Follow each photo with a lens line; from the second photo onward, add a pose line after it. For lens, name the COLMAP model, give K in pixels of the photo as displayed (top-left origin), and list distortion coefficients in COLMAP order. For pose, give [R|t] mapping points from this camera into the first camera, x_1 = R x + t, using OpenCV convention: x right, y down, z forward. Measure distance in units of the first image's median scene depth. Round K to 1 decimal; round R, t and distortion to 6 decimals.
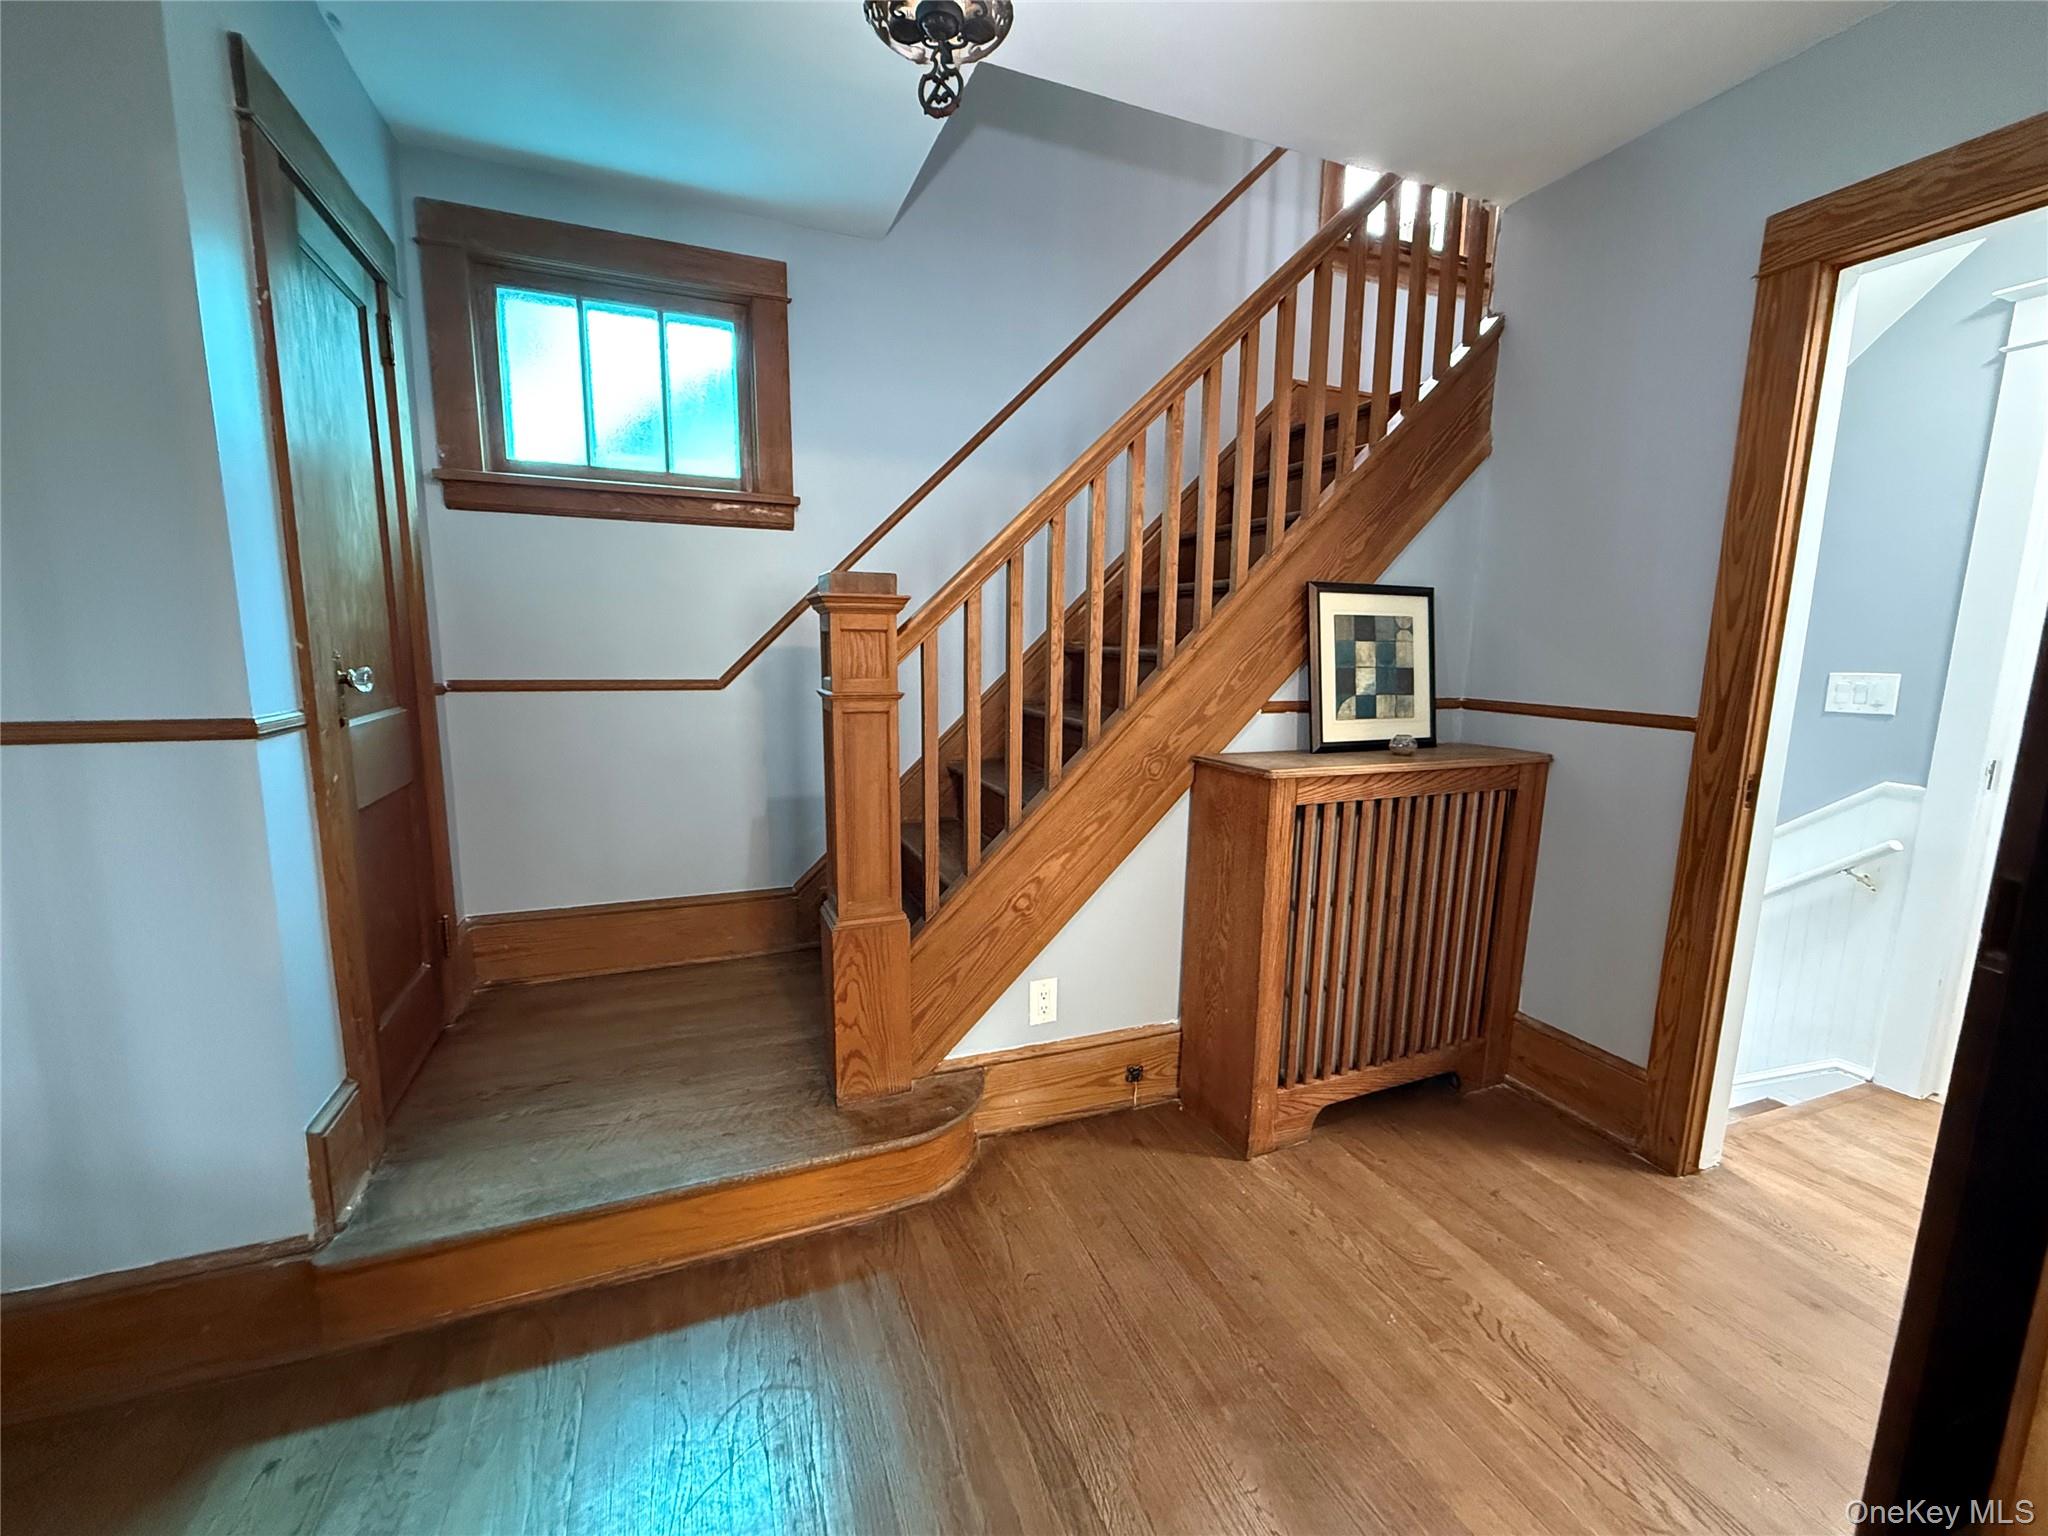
lens RADIAL K [[830.0, 0, 1021.0], [0, 830.0, 771.6], [0, 0, 1]] dist [-0.000537, -0.000033]
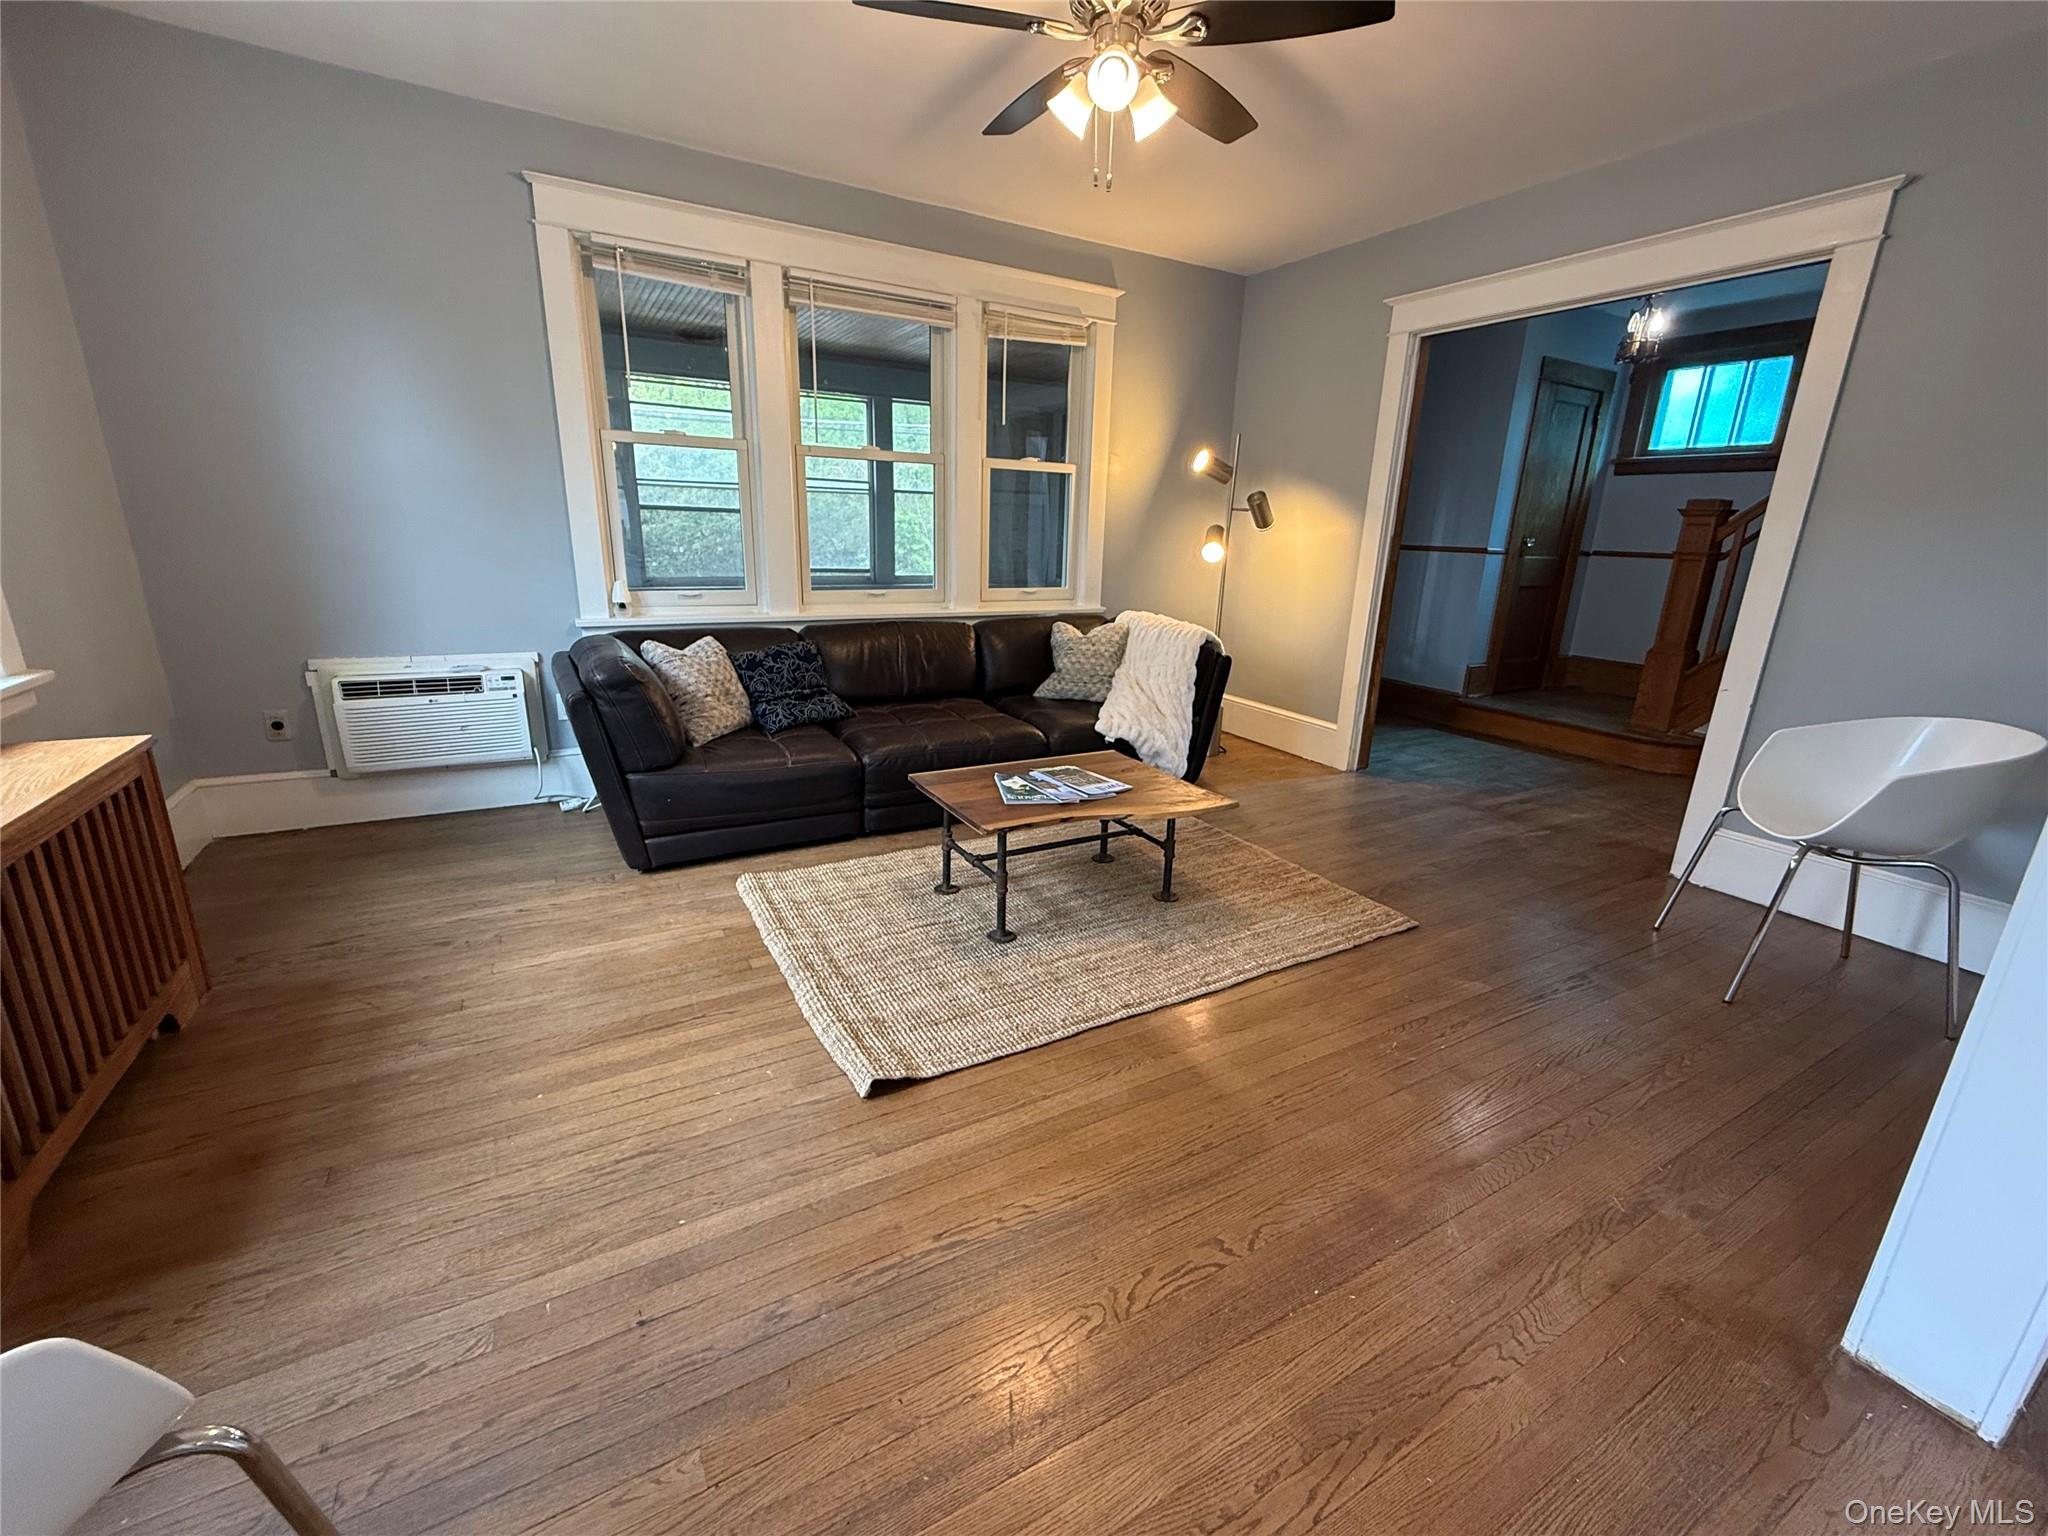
lens RADIAL K [[830.0, 0, 1018.3], [0, 830.0, 759.5], [0, 0, 1]] dist [-0.000537, -0.000033]
pose [[0.135195, 0.261360, -0.955727, 1.559258], [-0.182186, 0.954693, 0.235306, 0.208243], [0.973925, 0.142308, 0.176686, -0.959338]]
